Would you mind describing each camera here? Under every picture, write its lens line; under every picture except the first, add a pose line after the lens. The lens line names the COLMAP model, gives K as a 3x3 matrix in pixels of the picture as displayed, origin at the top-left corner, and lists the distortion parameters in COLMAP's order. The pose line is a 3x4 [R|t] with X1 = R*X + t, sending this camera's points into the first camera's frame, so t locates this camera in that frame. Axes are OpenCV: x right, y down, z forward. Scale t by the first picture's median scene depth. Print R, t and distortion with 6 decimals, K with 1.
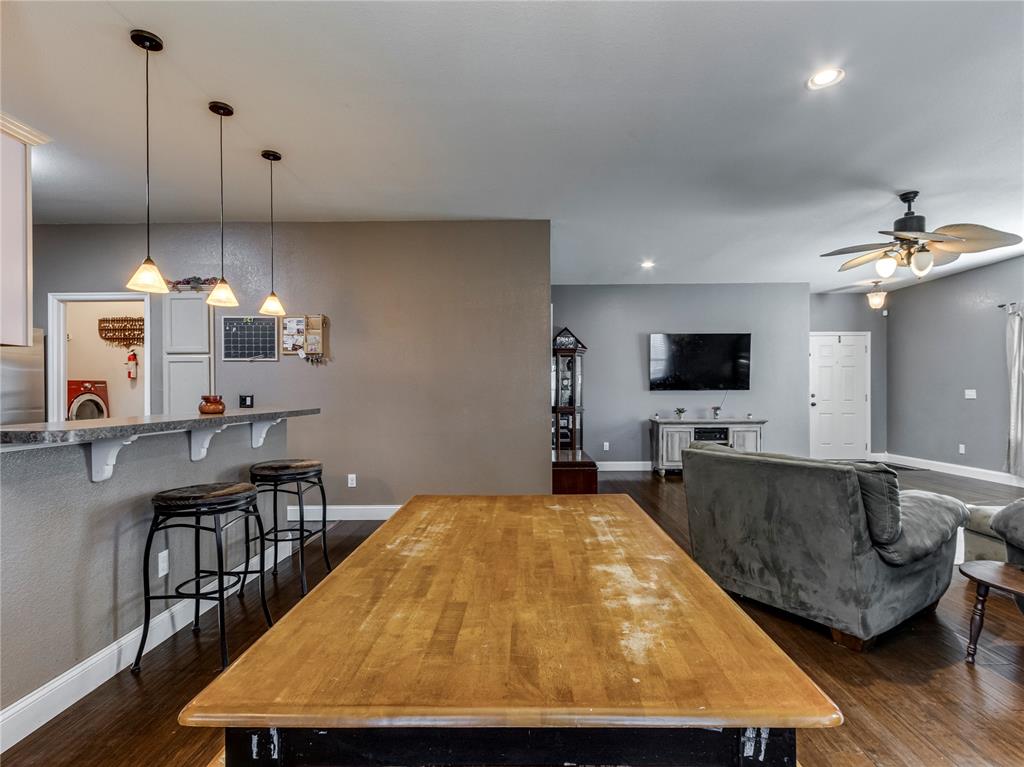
lens RADIAL K [[554.3, 0, 485.4], [0, 554.3, 394.0], [0, 0, 1]] dist [-0.003693, -0.002499]
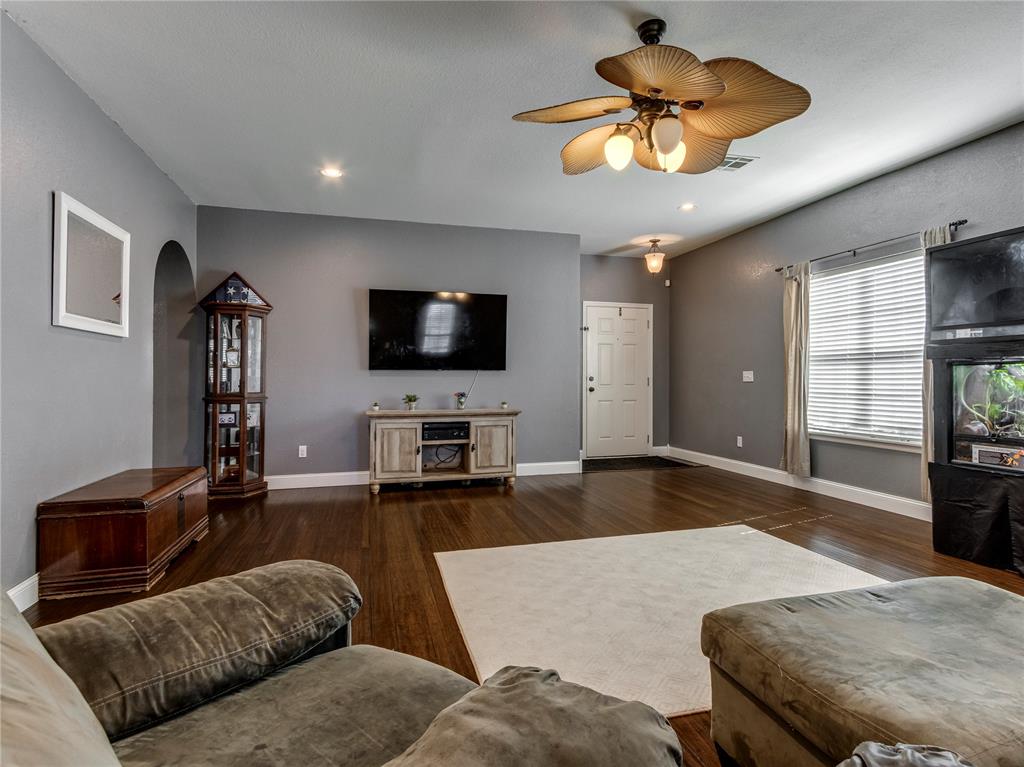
lens RADIAL K [[558.8, 0, 512.0], [0, 558.8, 383.5], [0, 0, 1]] dist [0.001240, -0.000050]
pose [[0.952985, 0.000904, 0.303017, 0.262511], [-0.001423, 0.999998, 0.001495, 0.009850], [-0.303015, -0.001856, 0.952984, 0.281019]]
